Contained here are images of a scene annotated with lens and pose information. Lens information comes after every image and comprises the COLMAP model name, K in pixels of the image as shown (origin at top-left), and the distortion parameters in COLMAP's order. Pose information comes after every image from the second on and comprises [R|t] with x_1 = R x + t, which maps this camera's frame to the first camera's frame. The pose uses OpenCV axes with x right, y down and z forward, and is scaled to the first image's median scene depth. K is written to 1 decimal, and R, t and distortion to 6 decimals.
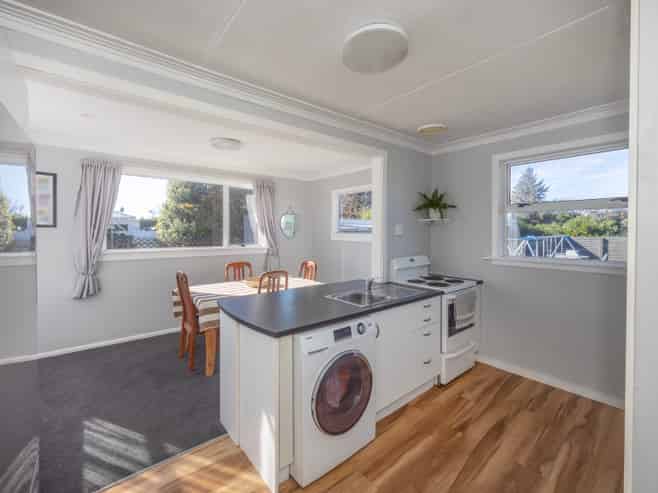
lens RADIAL K [[289.0, 0, 327.0], [0, 289.0, 237.3], [0, 0, 1]] dist [-0.018741, 0.000055]
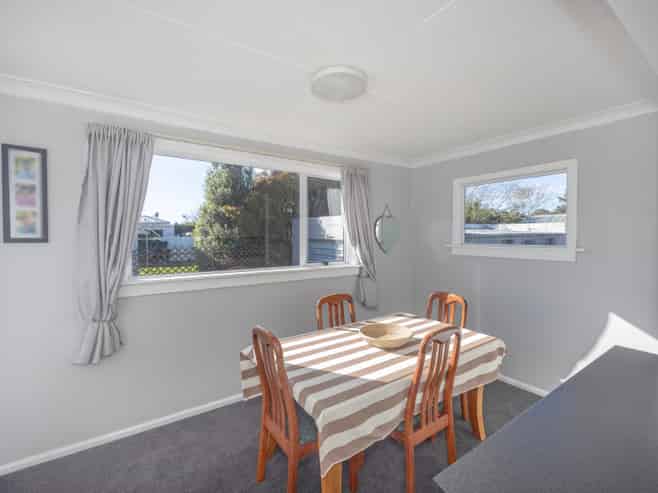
lens RADIAL K [[296.4, 0, 329.0], [0, 296.4, 246.5], [0, 0, 1]] dist [-0.026508, -0.000222]
pose [[0.995760, -0.001609, -0.091975, -0.218000], [0.003270, 0.999834, 0.017907, -0.023732], [0.091931, -0.018132, 0.995600, 0.309692]]
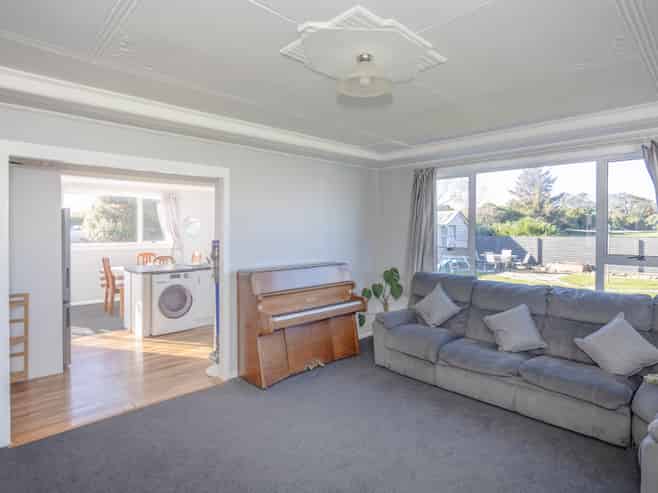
lens RADIAL K [[384.4, 0, 326.6], [0, 384.4, 239.8], [0, 0, 1]] dist [-0.003577, -0.001084]
pose [[0.999038, -0.000120, 0.043858, 0.423678], [-0.000107, 0.999987, 0.005187, 0.007968], [-0.043858, -0.005187, 0.999024, -0.800358]]
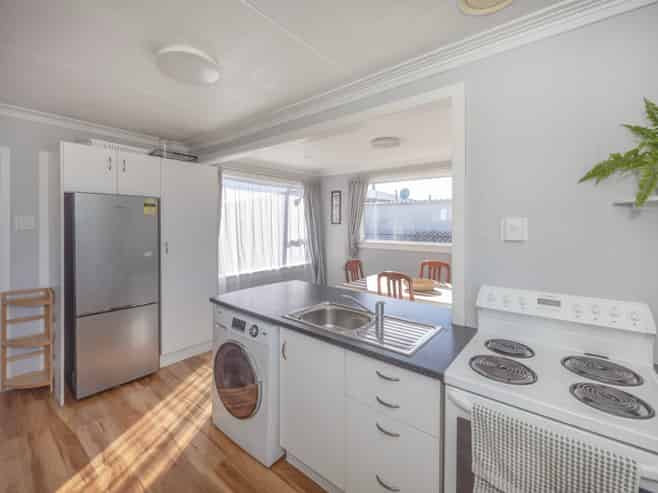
lens RADIAL K [[289.0, 0, 327.0], [0, 289.0, 237.3], [0, 0, 1]] dist [-0.018741, 0.000055]
pose [[0.183792, 0.032540, -0.982426, 0.418912], [-0.016831, 0.999410, 0.029954, -0.007042], [0.982821, 0.011030, 0.184231, 0.415477]]
